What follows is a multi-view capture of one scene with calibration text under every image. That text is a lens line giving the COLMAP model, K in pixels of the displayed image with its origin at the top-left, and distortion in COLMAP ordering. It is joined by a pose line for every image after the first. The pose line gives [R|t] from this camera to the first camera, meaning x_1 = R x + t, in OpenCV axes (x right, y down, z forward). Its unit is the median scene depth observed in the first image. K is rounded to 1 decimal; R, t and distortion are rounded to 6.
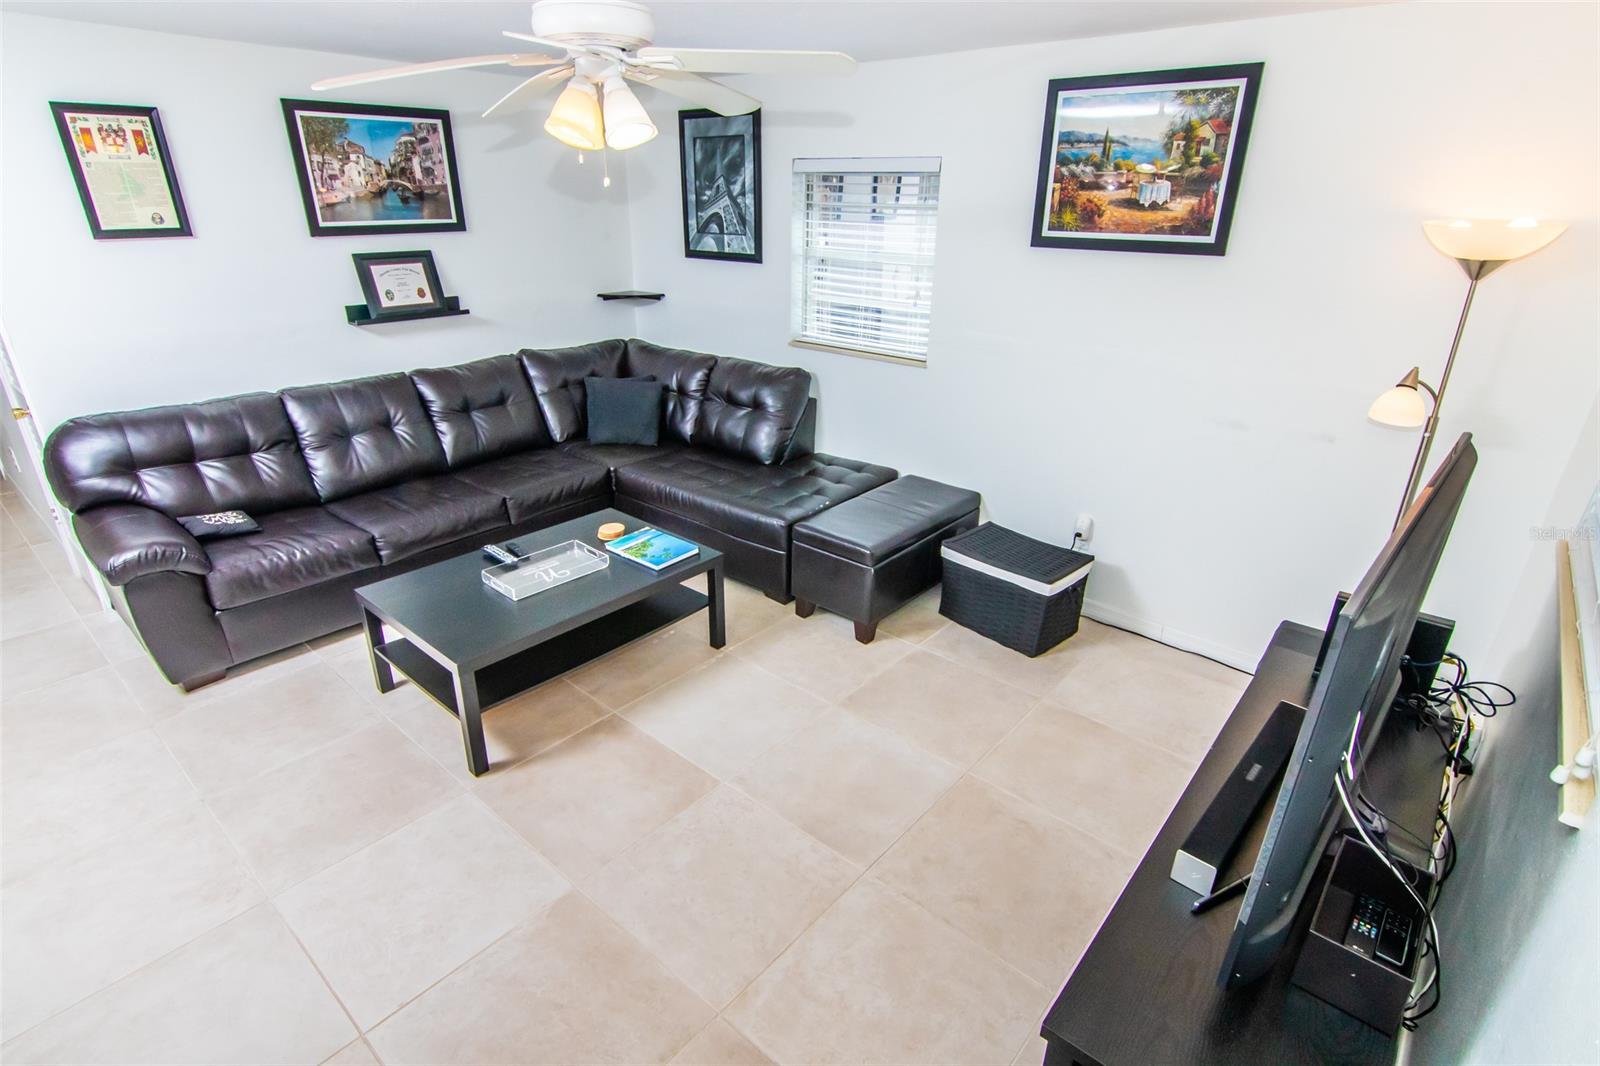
lens RADIAL K [[804.2, 0, 799.5], [0, 804.2, 542.7], [0, 0, 1]] dist [-0.005475, 0.003056]
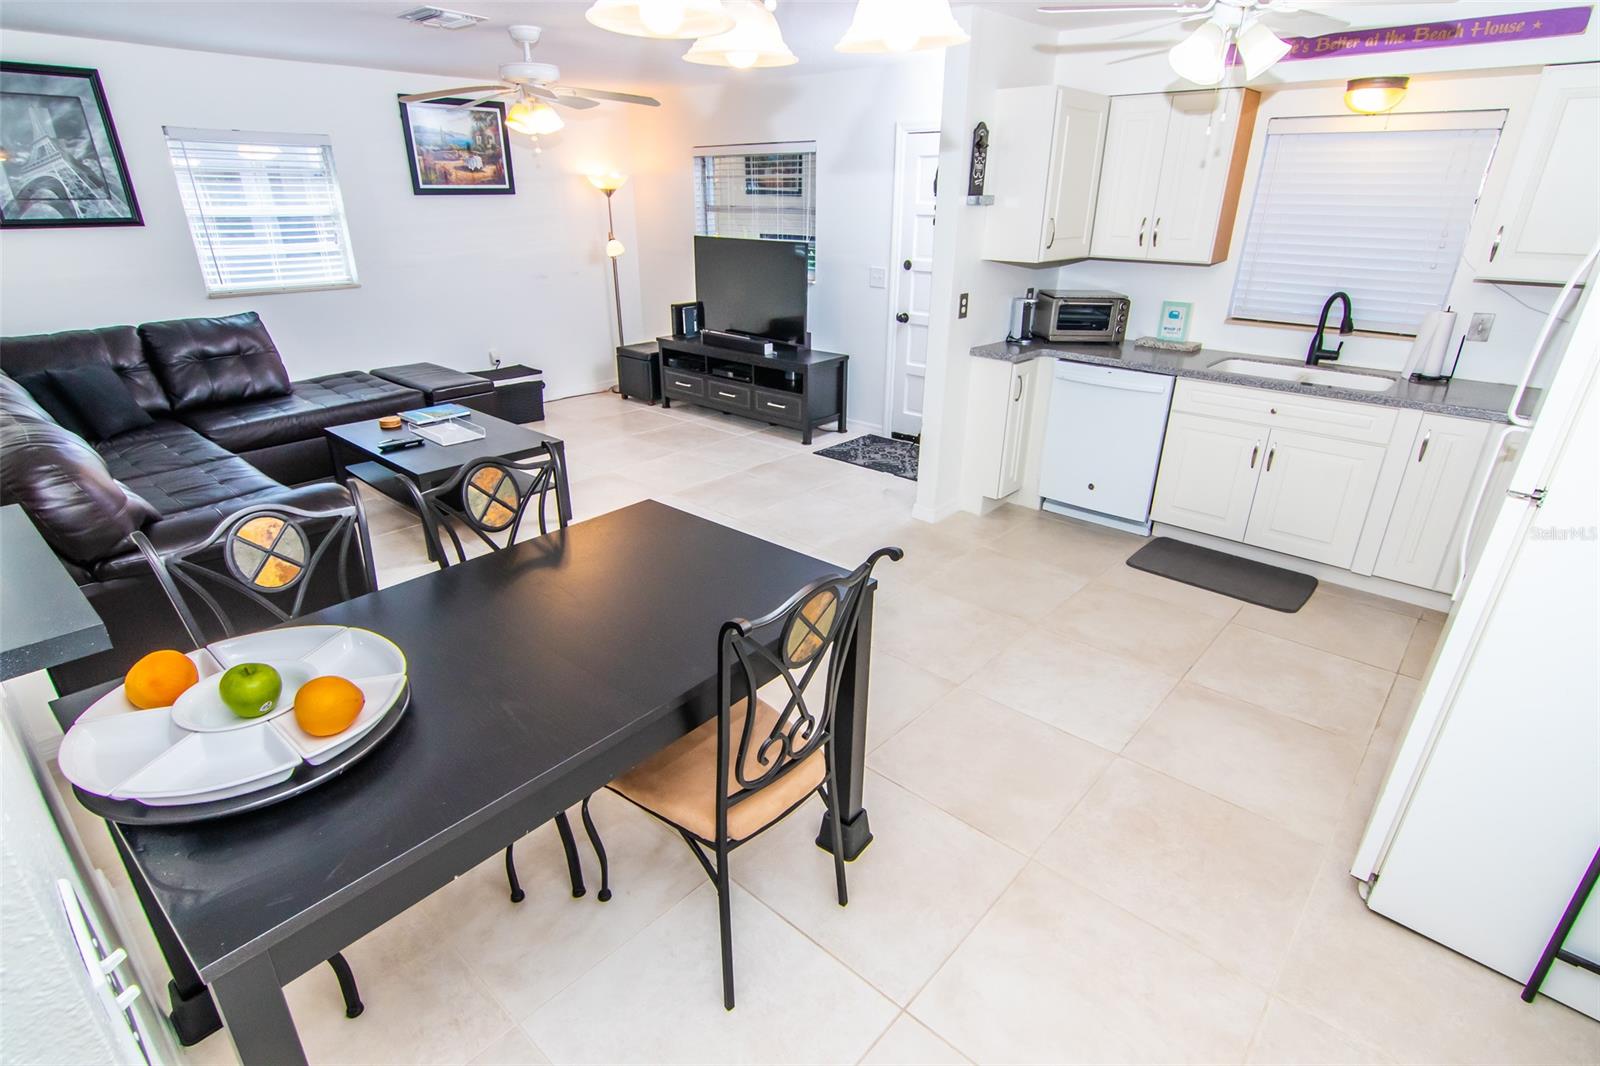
lens RADIAL K [[804.2, 0, 799.5], [0, 804.2, 542.7], [0, 0, 1]] dist [-0.005475, 0.003056]
pose [[0.020142, -0.410565, 0.911609, -1.506137], [0.395918, 0.840531, 0.369806, -0.069475], [-0.918065, 0.353474, 0.179480, 0.243260]]
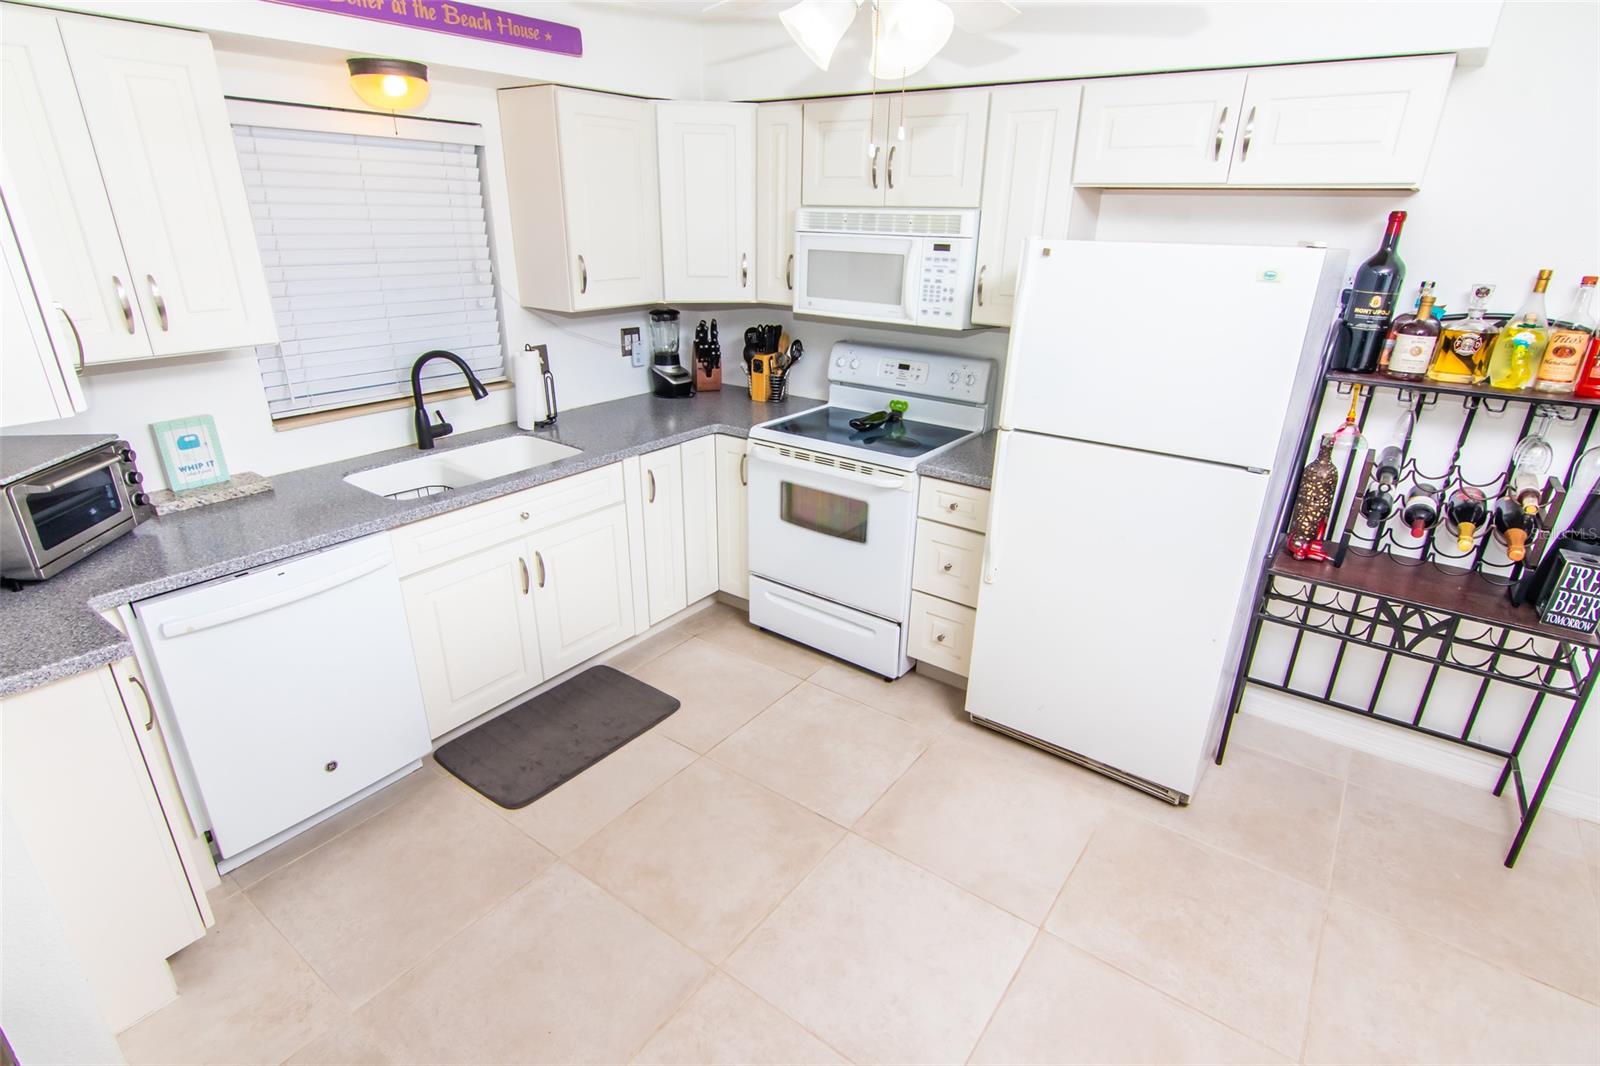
lens RADIAL K [[804.2, 0, 799.5], [0, 804.2, 542.7], [0, 0, 1]] dist [-0.005475, 0.003056]
pose [[-0.996474, 0.004324, -0.083794, -0.656209], [-0.057517, 0.691912, 0.719687, -0.137021], [0.061090, 0.721969, -0.689223, 0.372700]]
